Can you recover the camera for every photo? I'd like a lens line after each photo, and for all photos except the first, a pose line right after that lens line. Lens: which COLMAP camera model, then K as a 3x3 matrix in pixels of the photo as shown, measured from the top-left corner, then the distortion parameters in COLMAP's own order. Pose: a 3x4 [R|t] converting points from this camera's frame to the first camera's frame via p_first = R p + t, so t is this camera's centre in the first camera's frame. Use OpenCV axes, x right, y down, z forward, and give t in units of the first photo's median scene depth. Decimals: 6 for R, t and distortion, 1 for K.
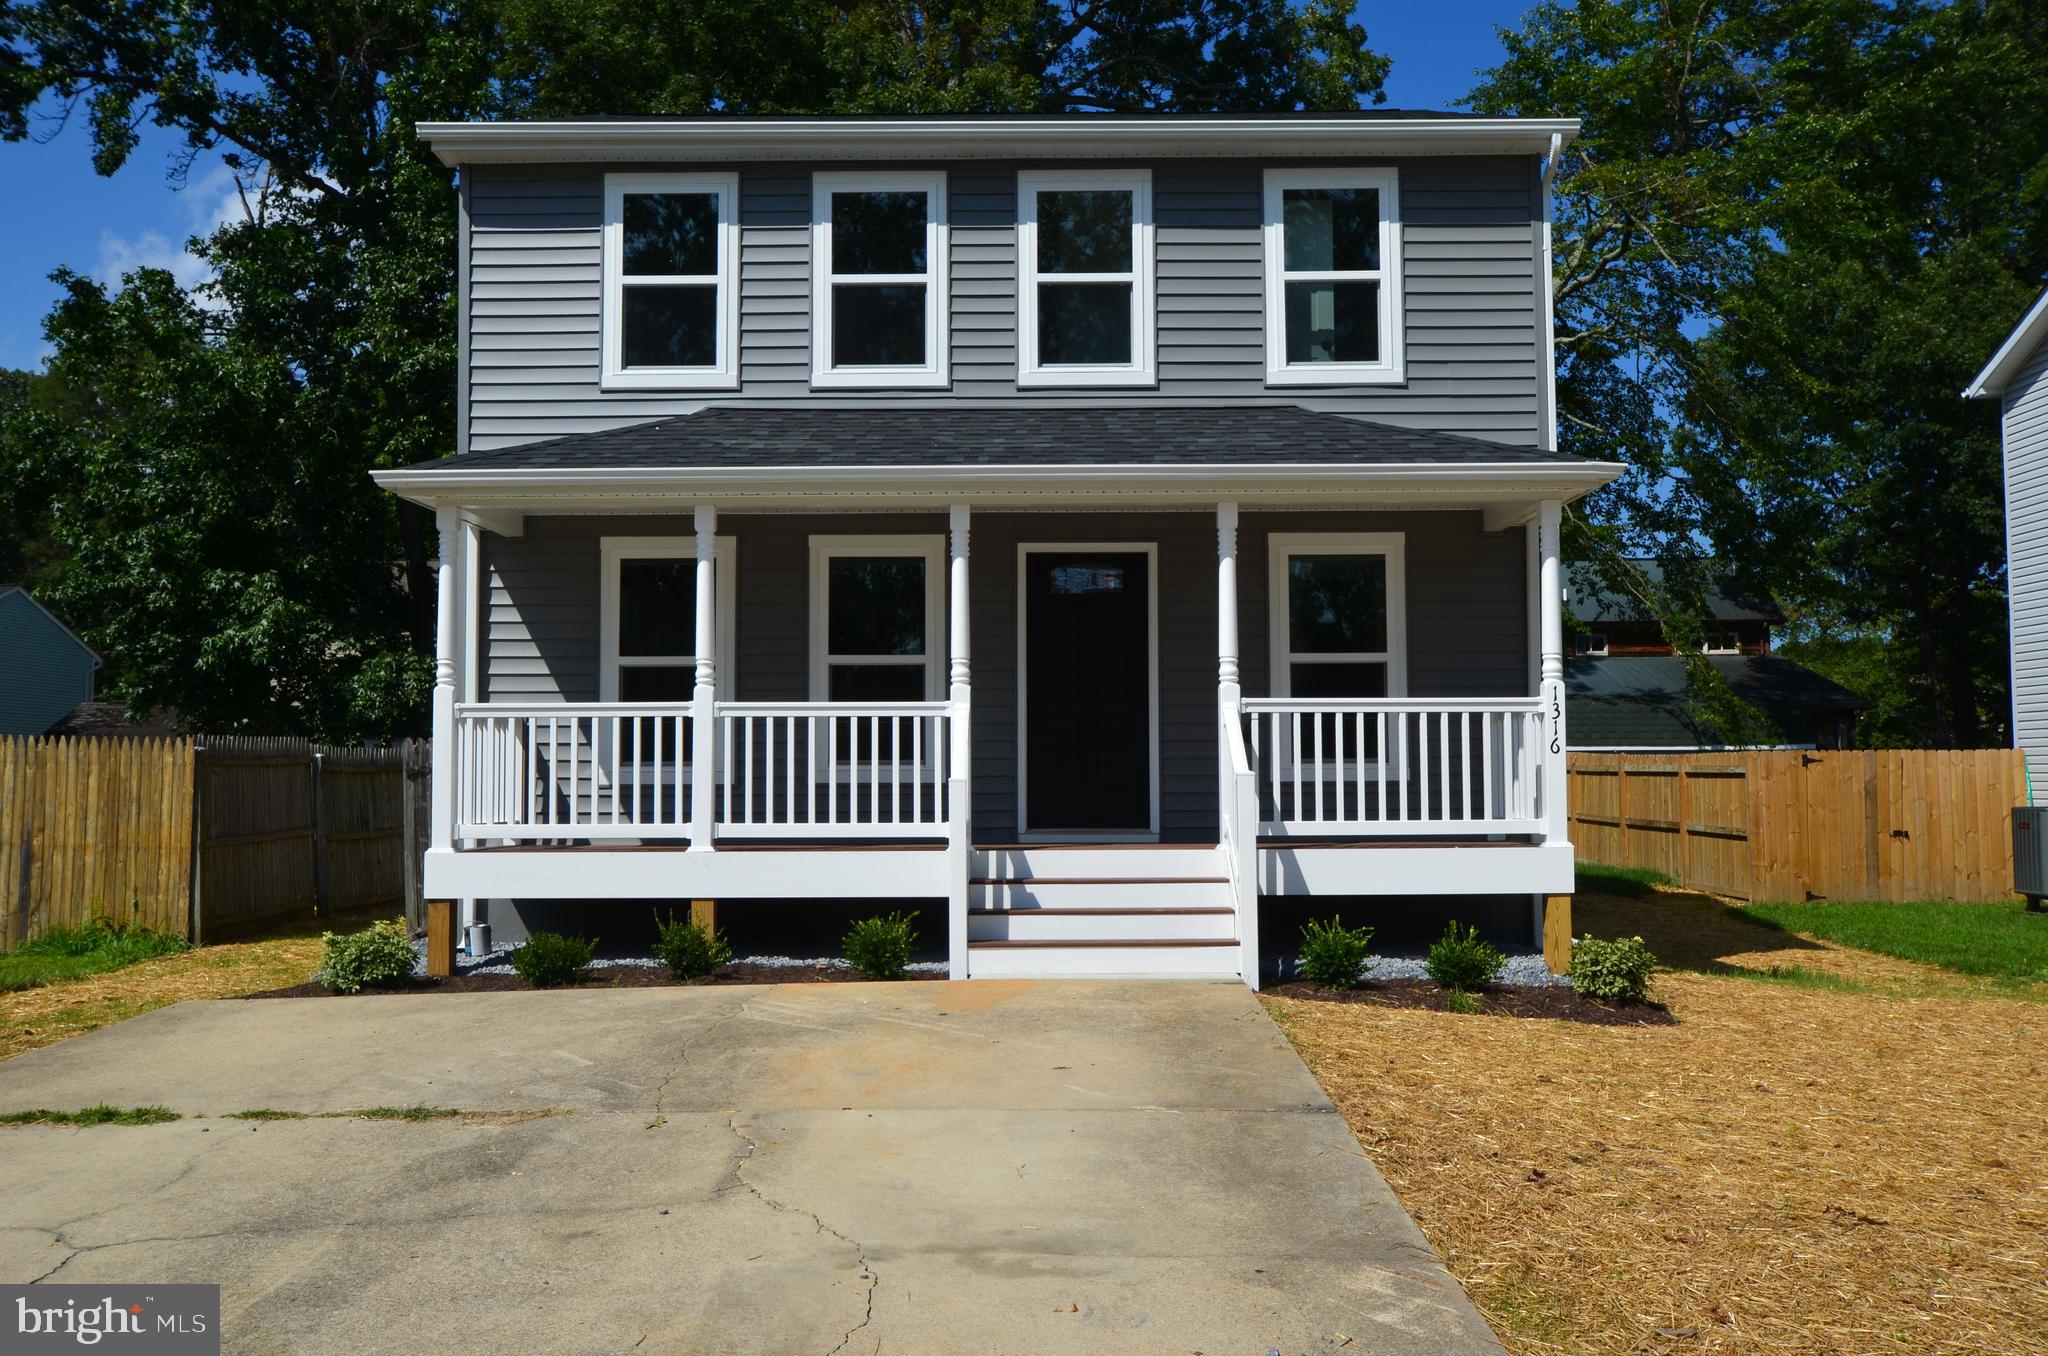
lens RADIAL K [[1399.7, 0, 1024.0], [0, 1399.7, 678.0], [0, 0, 1]] dist [-0.003112, 0.000814]
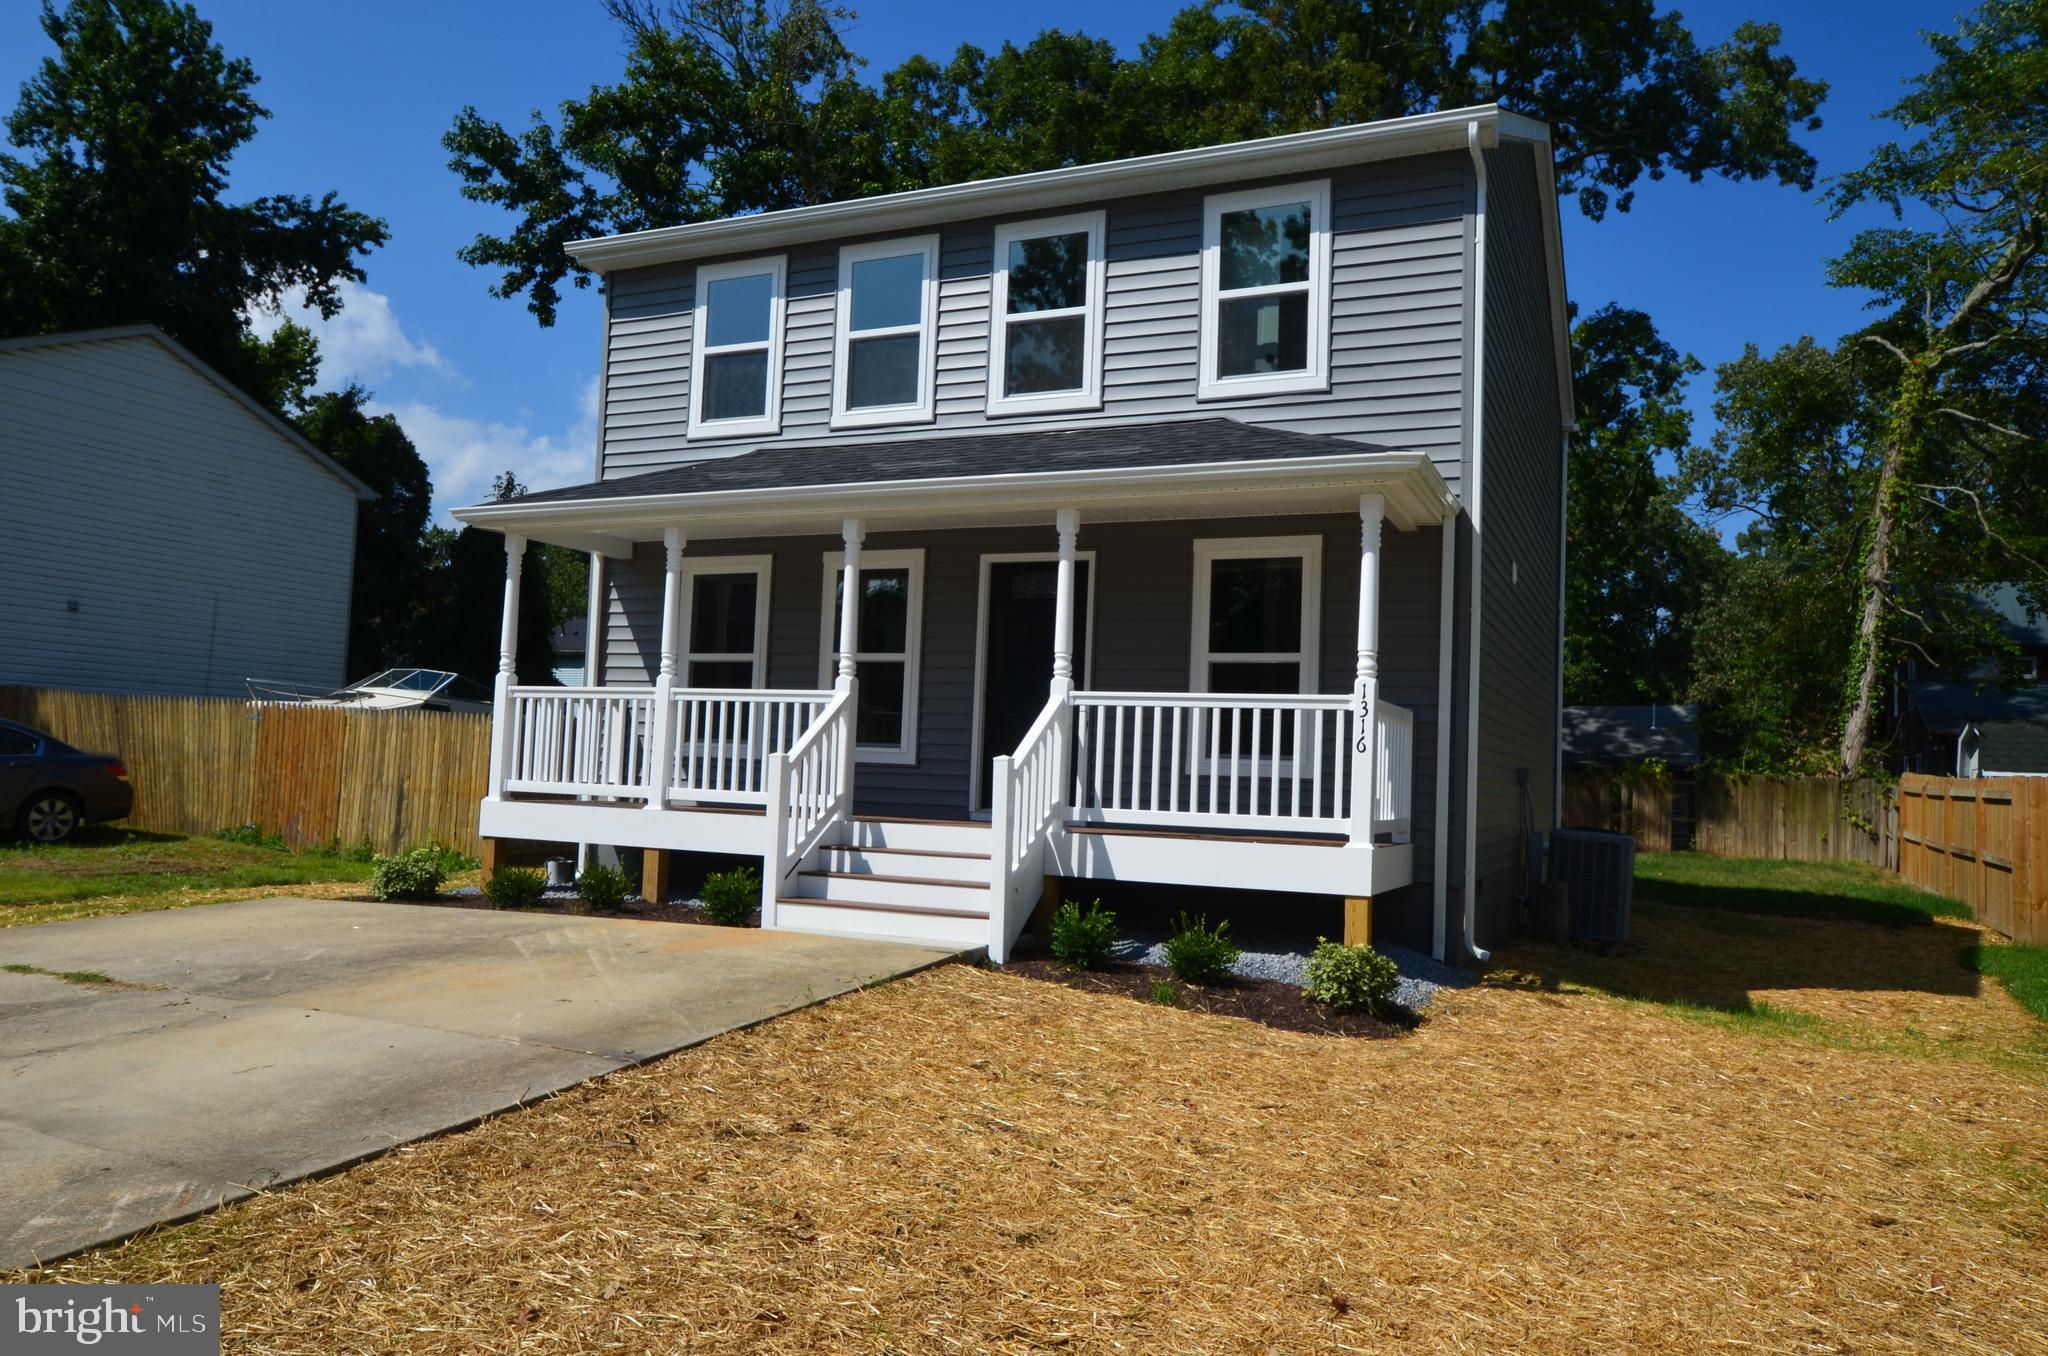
lens RADIAL K [[1366.2, 0, 1023.0], [0, 1366.2, 638.7], [0, 0, 1]] dist [-0.002002, -0.002381]
pose [[0.919982, -0.000193, -0.391961, 0.456669], [-0.010121, 0.999655, -0.024248, -0.002107], [0.391830, 0.026275, 0.919662, 0.000990]]
